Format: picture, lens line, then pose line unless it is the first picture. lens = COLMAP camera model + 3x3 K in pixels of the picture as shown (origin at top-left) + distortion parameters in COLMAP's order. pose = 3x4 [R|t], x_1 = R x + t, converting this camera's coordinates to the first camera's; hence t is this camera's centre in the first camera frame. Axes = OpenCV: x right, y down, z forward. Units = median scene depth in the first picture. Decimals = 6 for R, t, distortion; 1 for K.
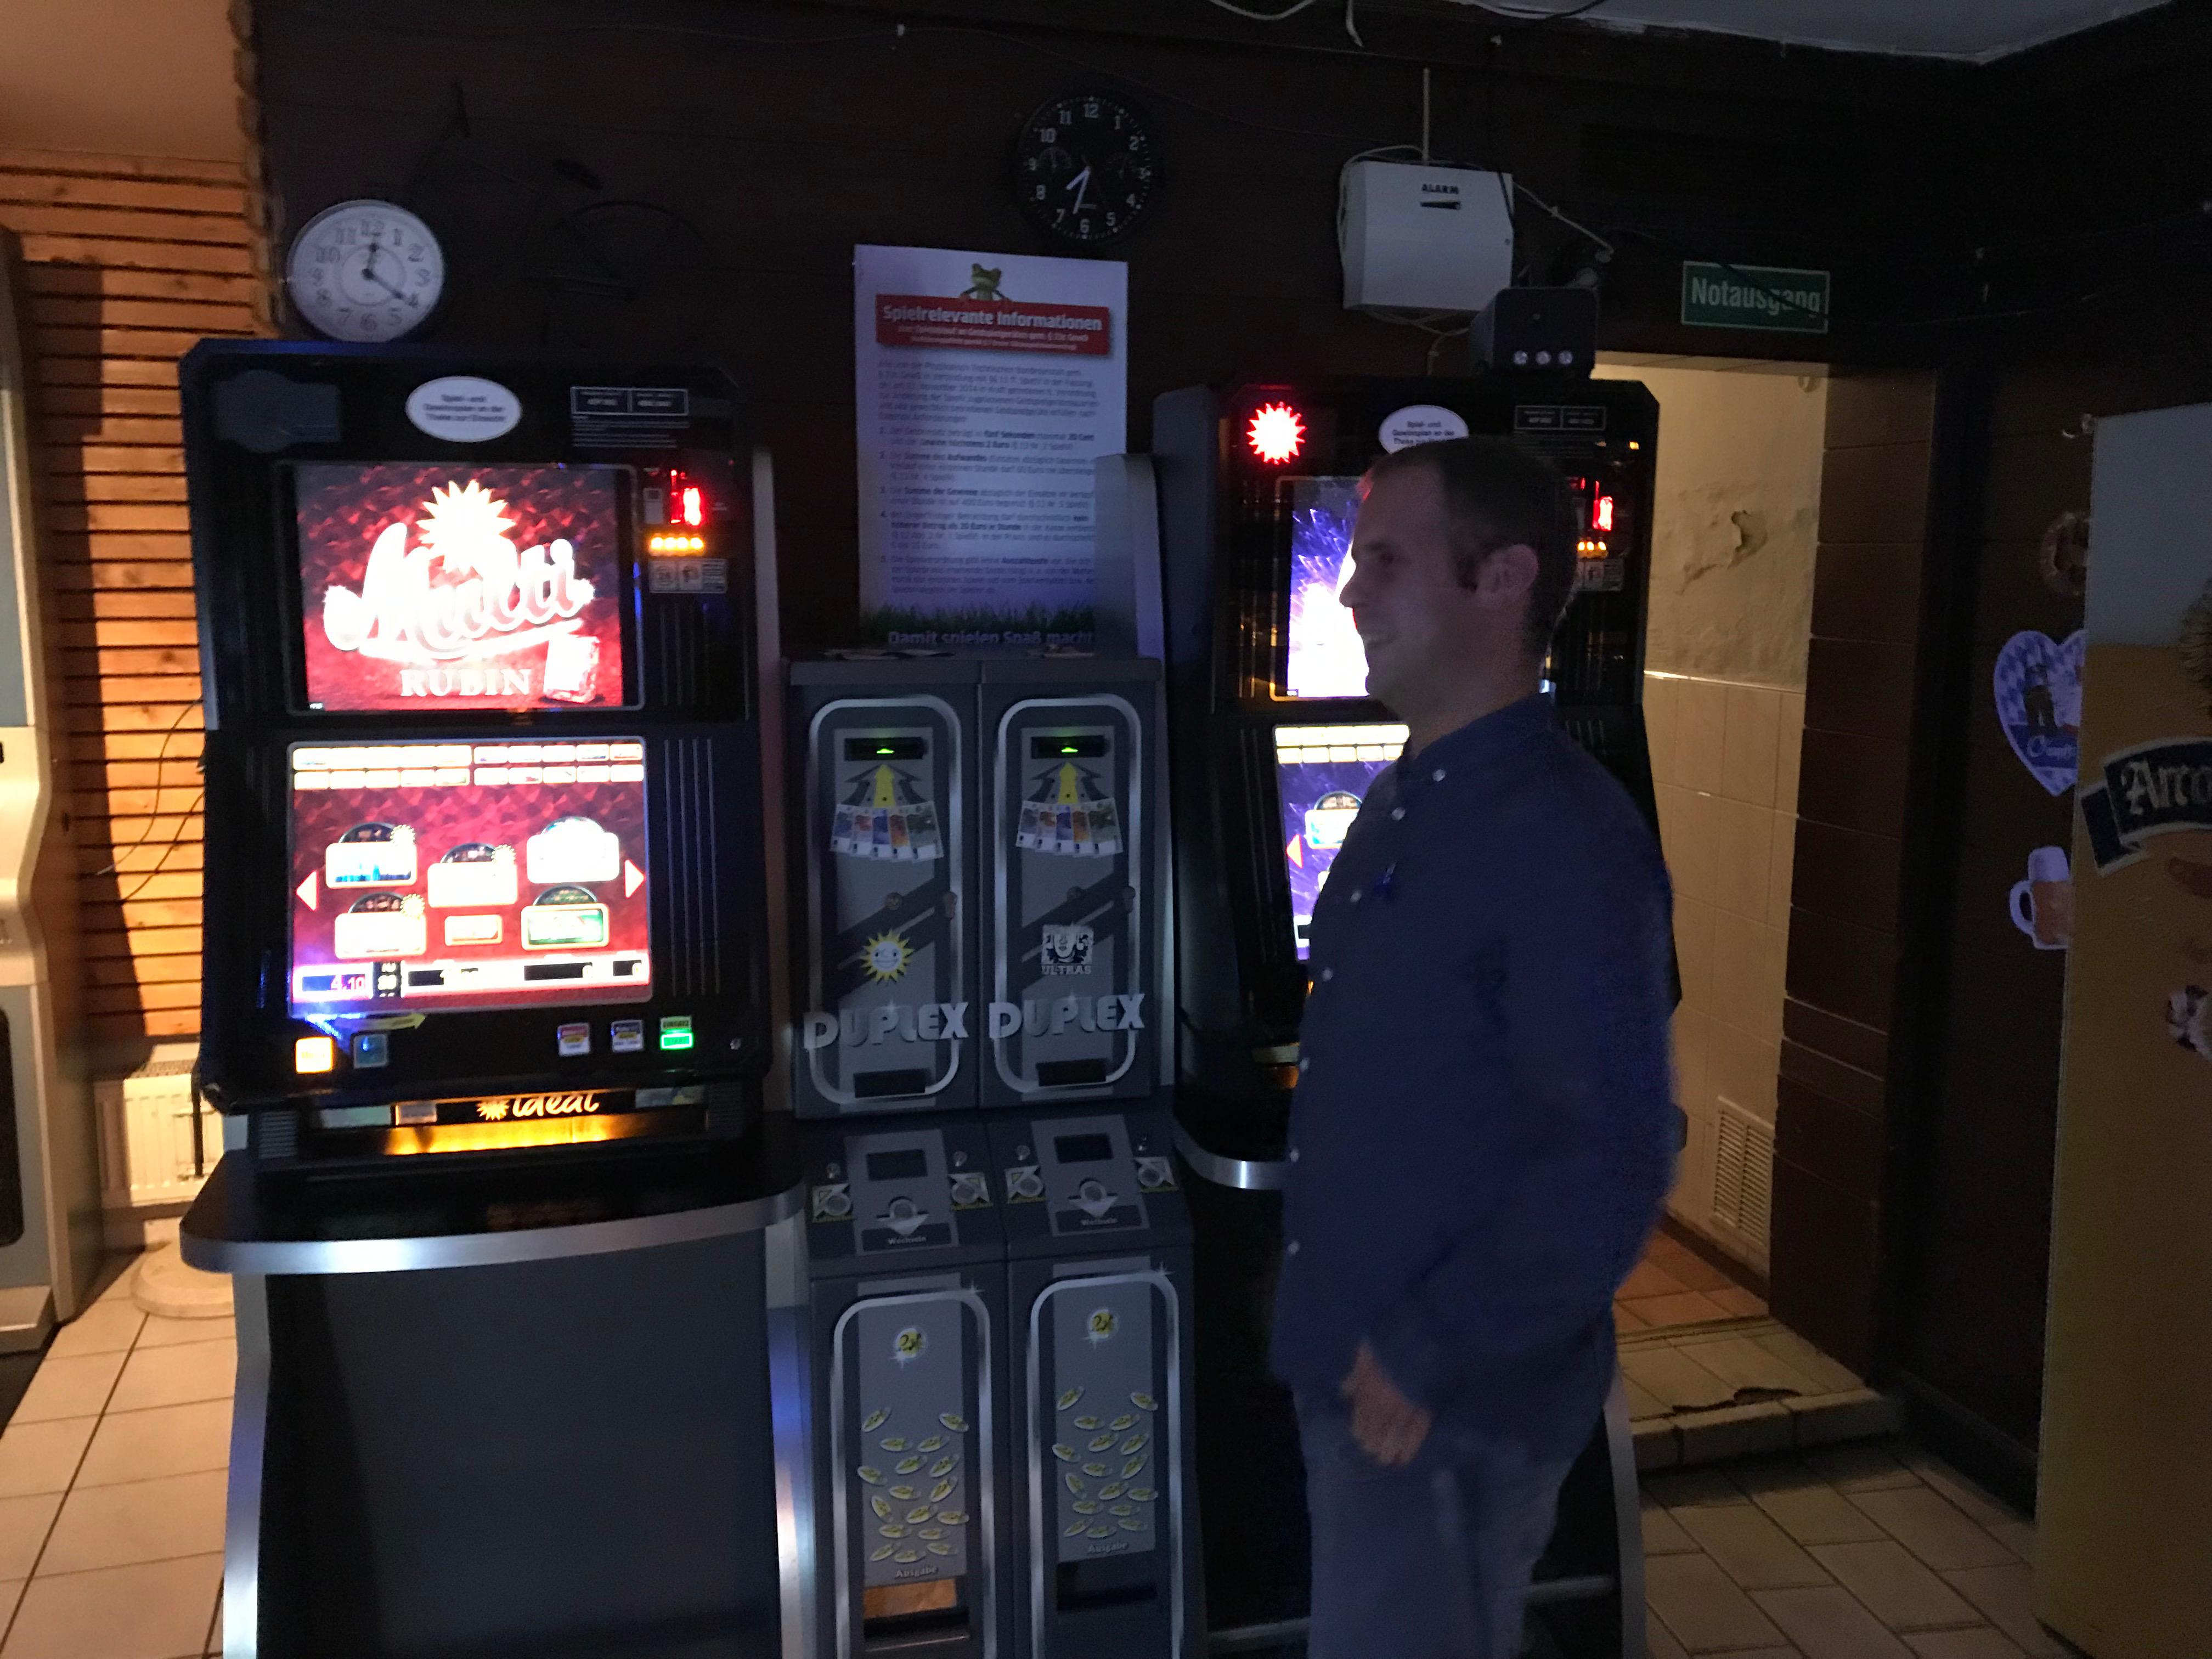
lens RADIAL K [[1794.9, 0, 1109.7], [0, 1794.9, 820.4], [0, 0, 1]] dist [0.014959, -0.003204]
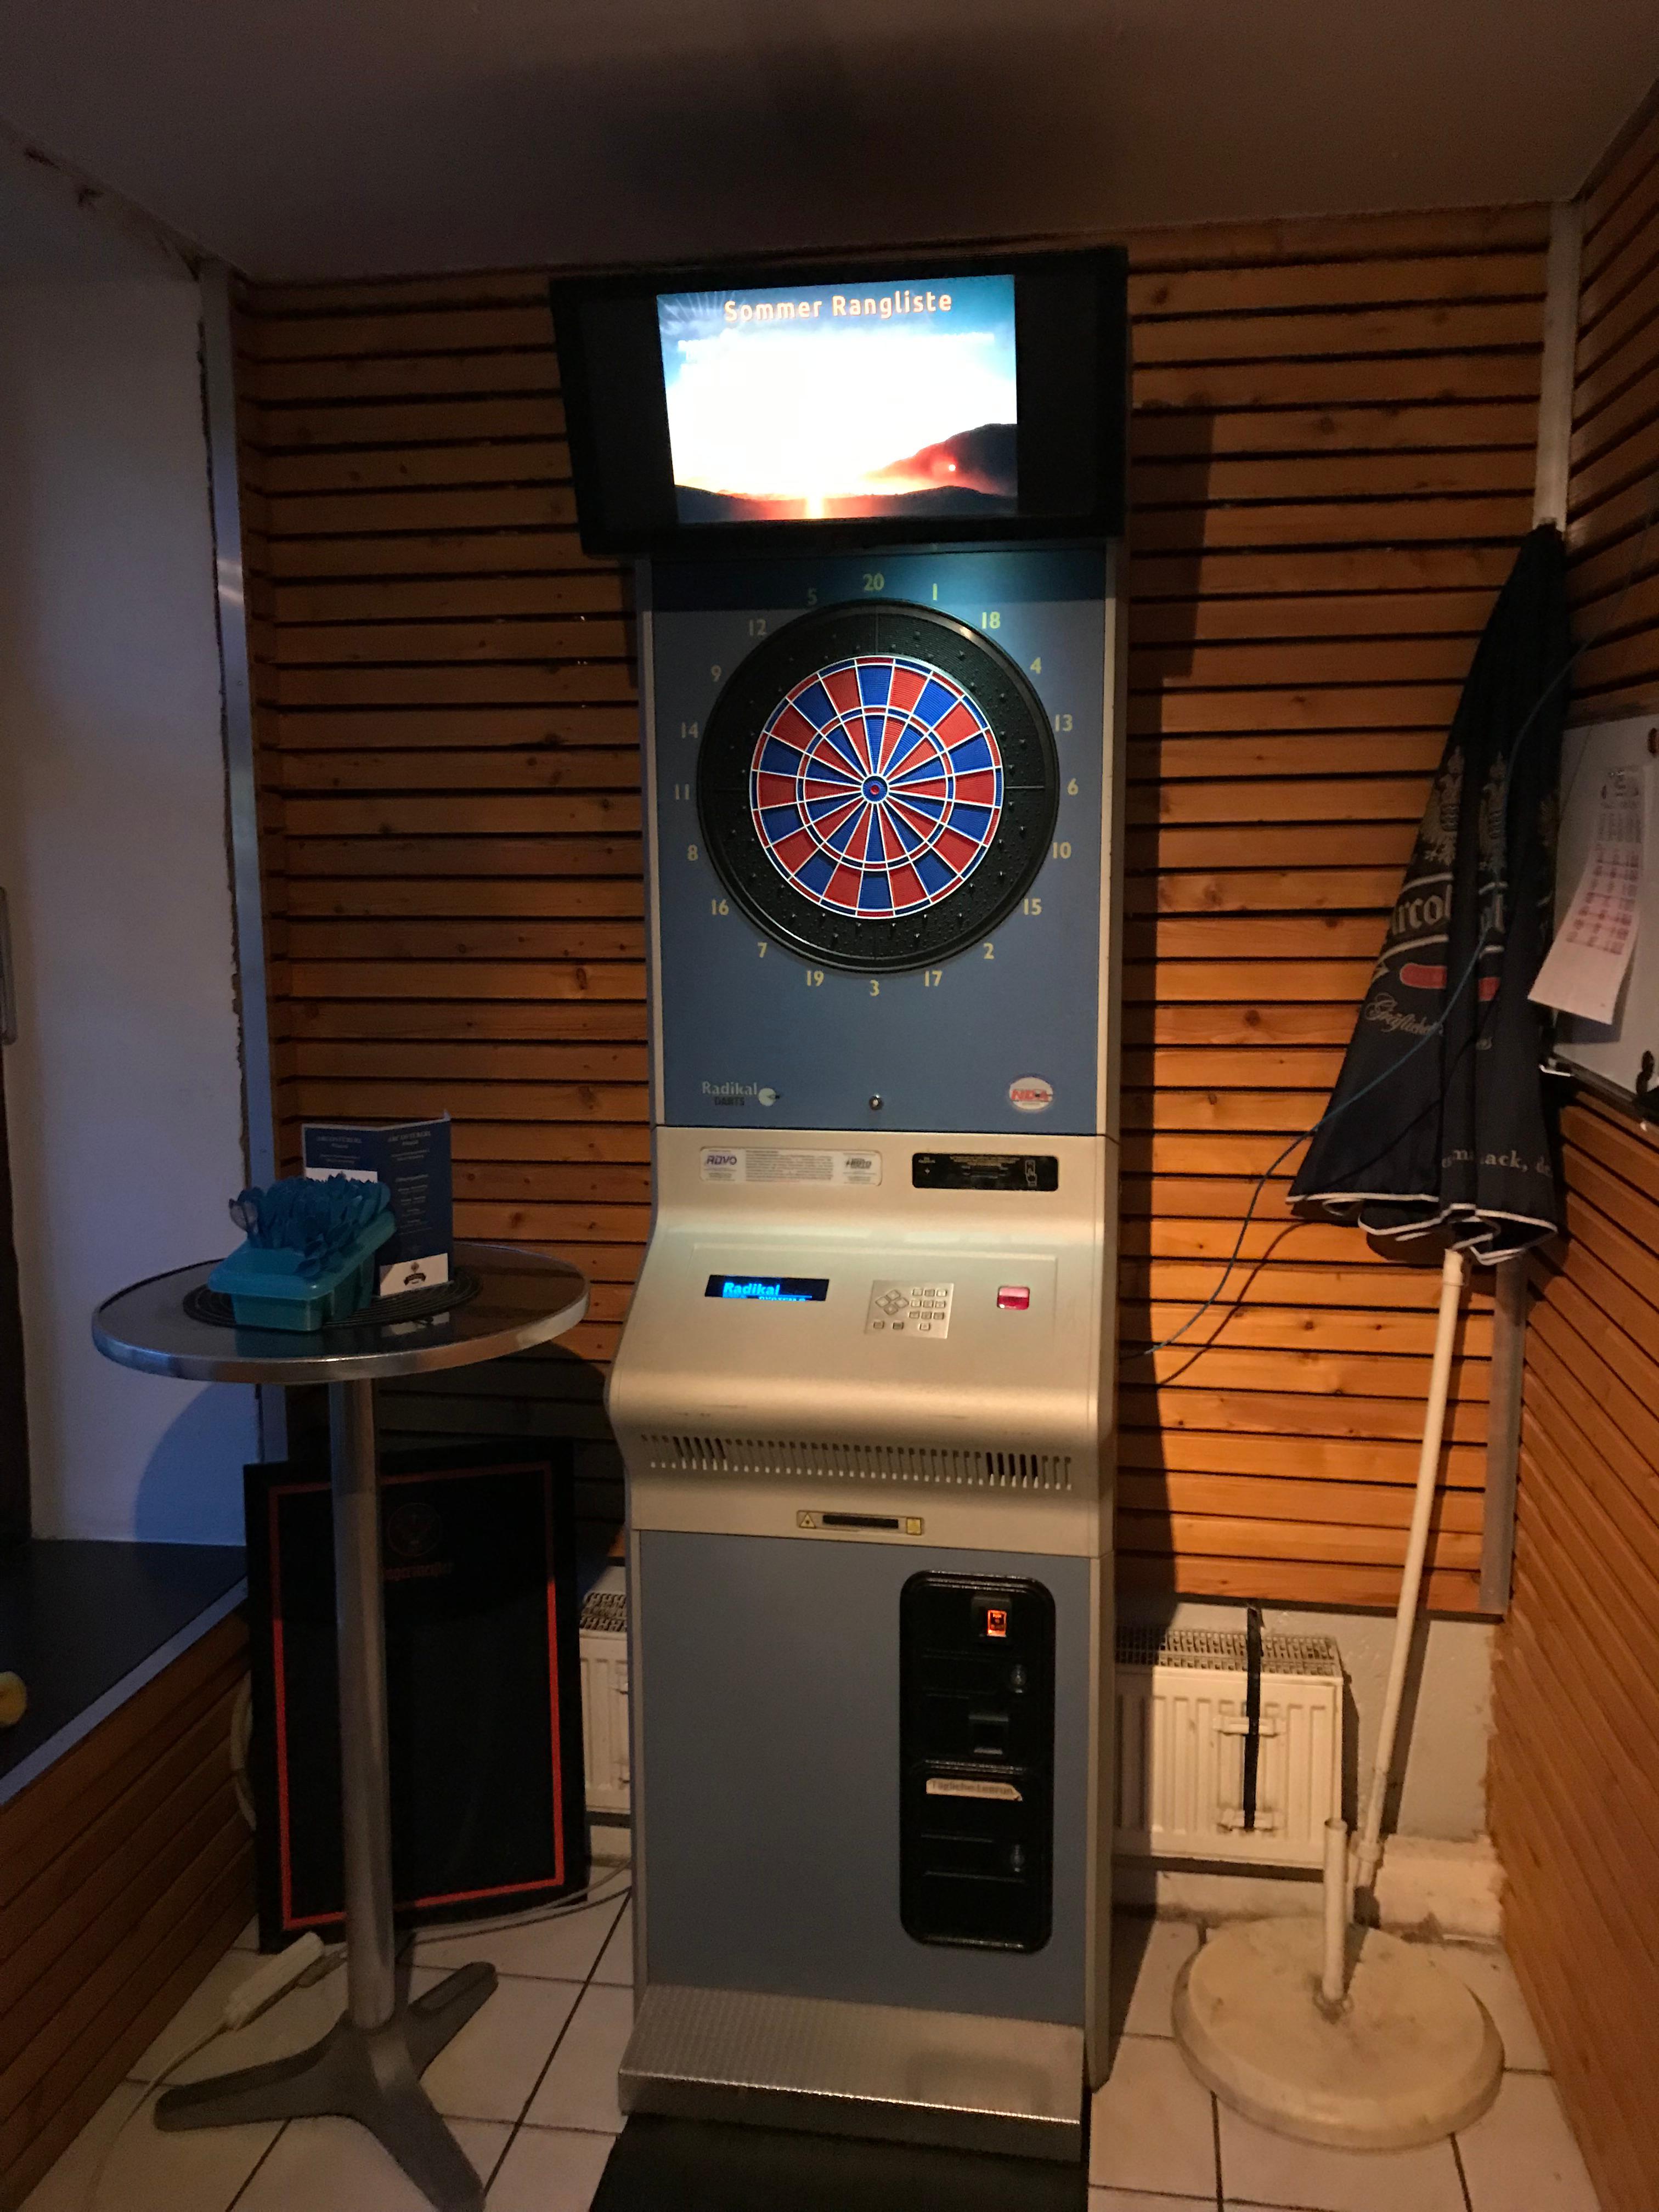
lens RADIAL K [[1794.9, 0, 831.4], [0, 1794.9, 1110.0], [0, 0, 1]] dist [0.014959, -0.003204]
pose [[0.886912, 0.056530, -0.458467, -0.363325], [-0.054939, 0.998348, 0.016820, -0.061461], [0.458660, 0.010270, 0.888552, 0.366451]]
